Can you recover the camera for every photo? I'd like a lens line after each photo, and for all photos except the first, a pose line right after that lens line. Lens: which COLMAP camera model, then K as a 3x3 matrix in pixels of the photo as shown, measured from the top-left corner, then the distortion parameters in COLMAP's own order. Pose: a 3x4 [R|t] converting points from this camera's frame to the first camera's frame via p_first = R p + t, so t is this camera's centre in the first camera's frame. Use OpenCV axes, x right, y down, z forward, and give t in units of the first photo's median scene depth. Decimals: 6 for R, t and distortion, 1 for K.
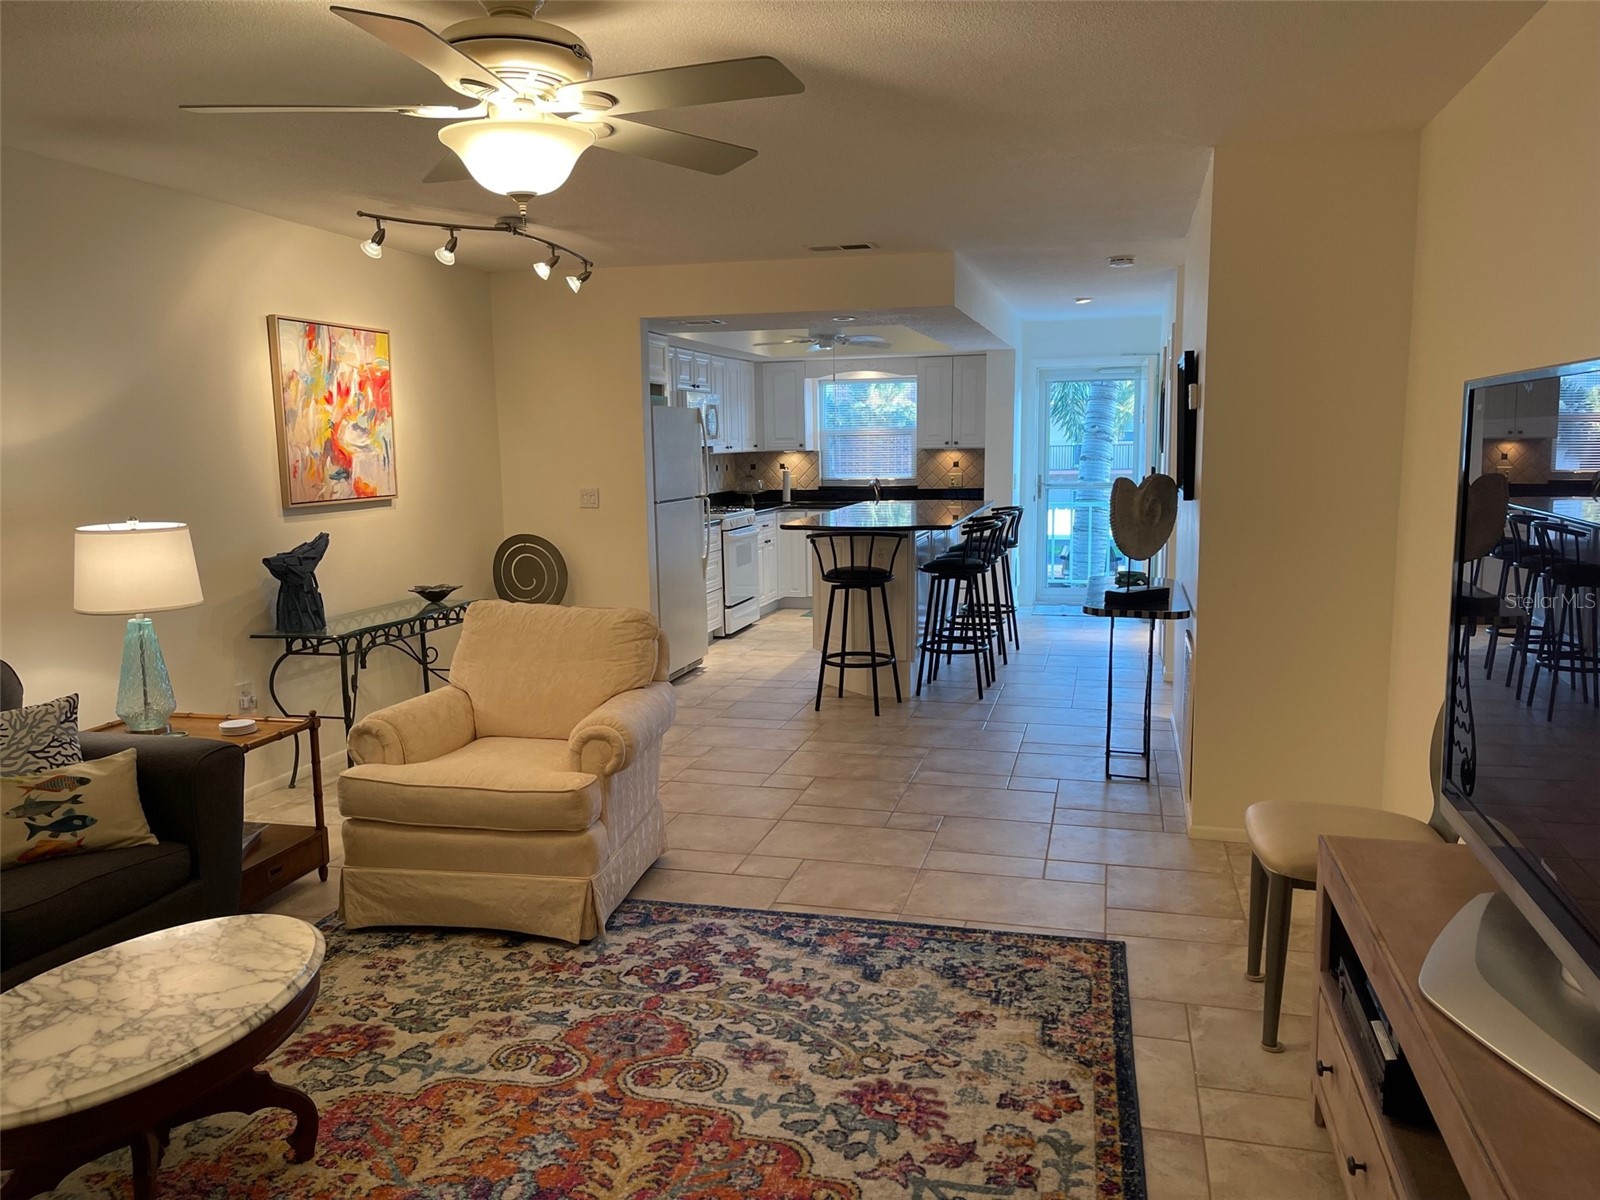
lens RADIAL K [[1205.0, 0, 803.6], [0, 1205.0, 609.7], [0, 0, 1]] dist [0.073688, -0.089059]
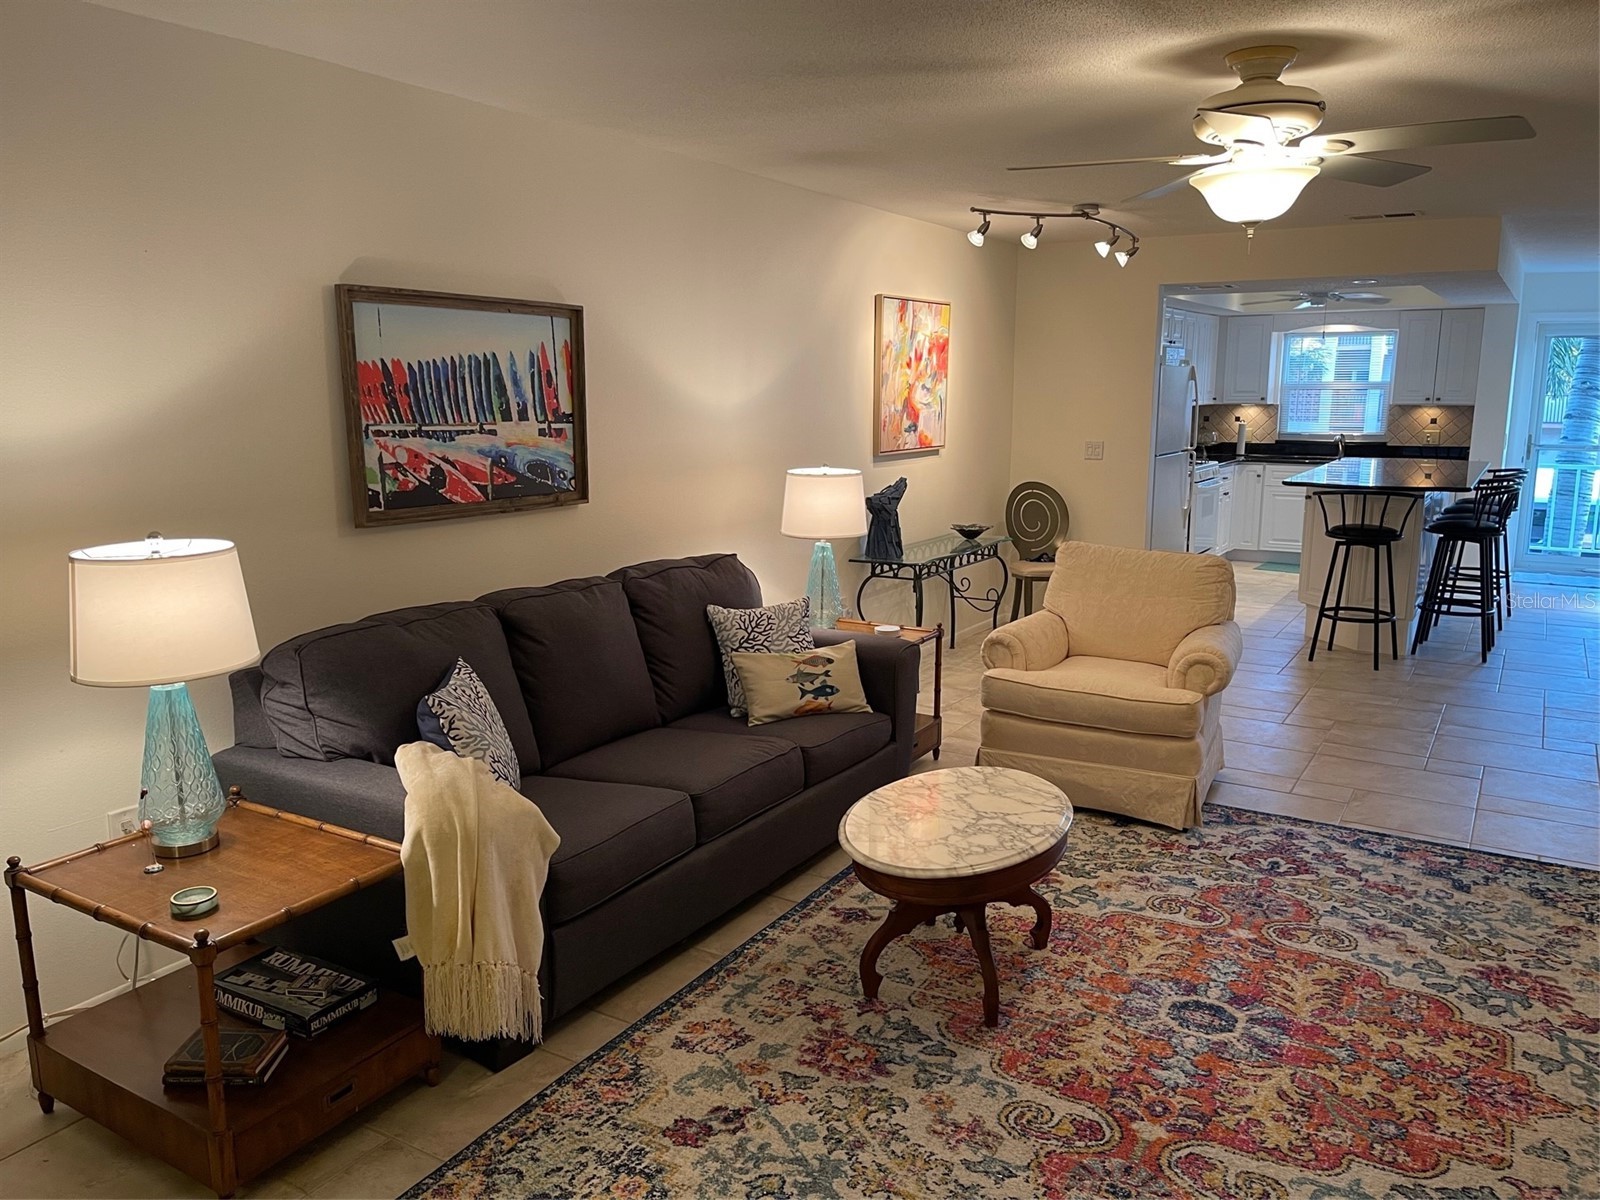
lens RADIAL K [[1205.0, 0, 805.1], [0, 1205.0, 603.5], [0, 0, 1]] dist [0.073688, -0.089059]
pose [[0.957927, 0.066941, -0.279096, -0.207938], [-0.054865, 0.997197, 0.050866, 0.008436], [0.281718, -0.033414, 0.958915, -0.242843]]
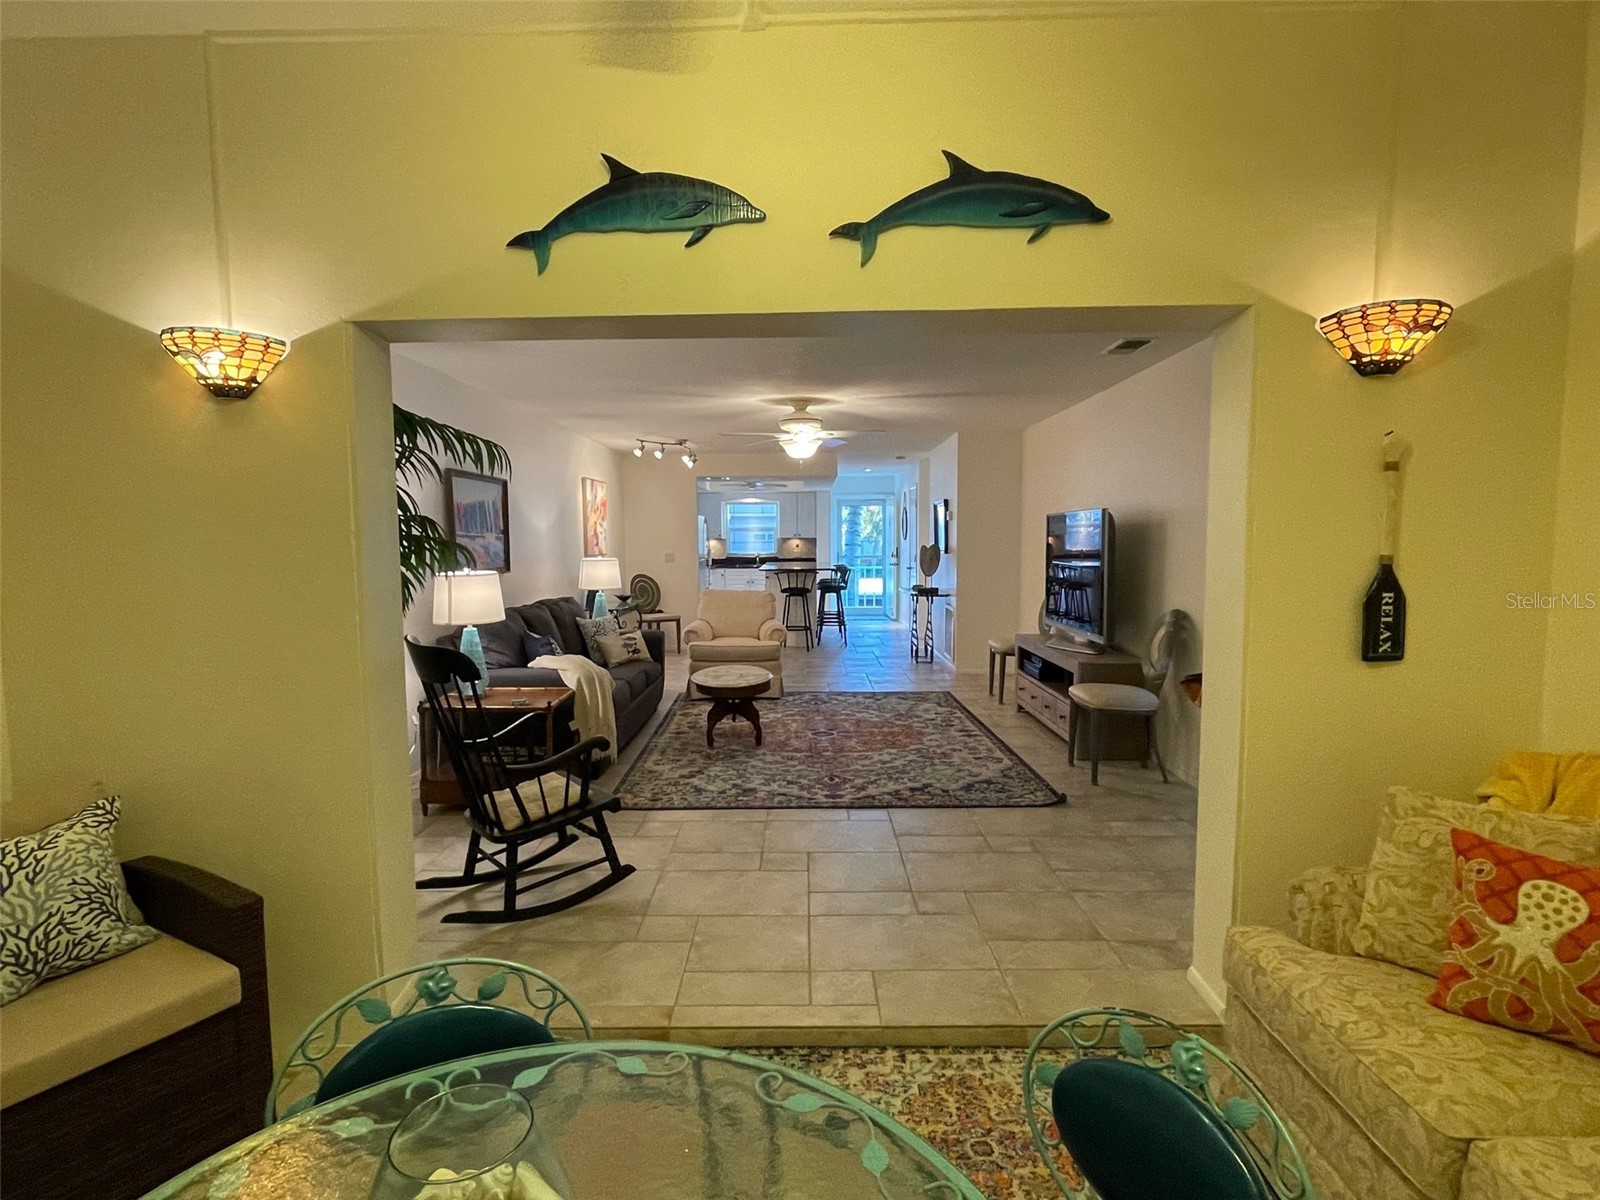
lens RADIAL K [[844.3, 0, 789.5], [0, 844.3, 608.5], [0, 0, 1]] dist [0.007998, 0.000111]
pose [[0.972741, -0.012139, 0.231575, -0.590842], [0.025349, 0.998211, -0.054155, 0.159304], [-0.230503, 0.058549, 0.971308, -0.944509]]
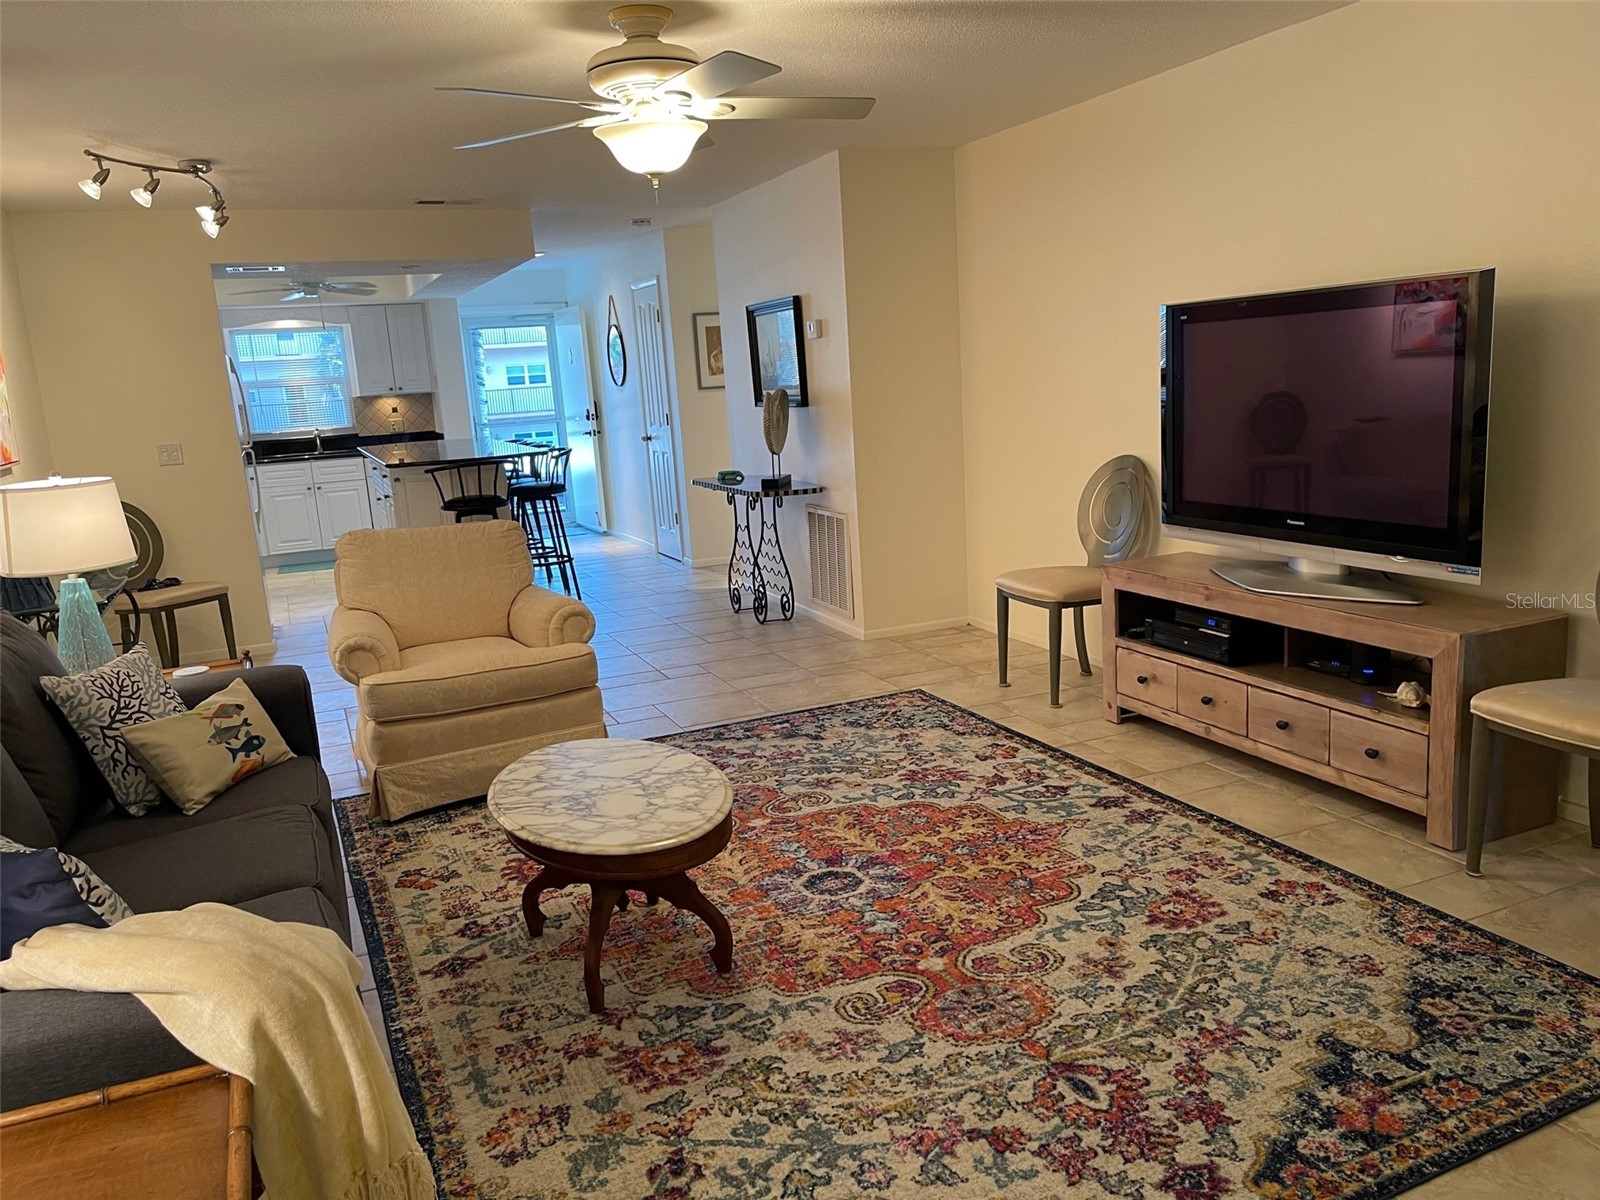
lens RADIAL K [[1205.0, 0, 793.6], [0, 1205.0, 612.2], [0, 0, 1]] dist [0.073688, -0.089059]
pose [[0.793692, -0.159238, 0.587109, -0.686831], [0.136960, 0.987128, 0.082582, 0.032247], [-0.592702, 0.014866, 0.805285, -0.109793]]
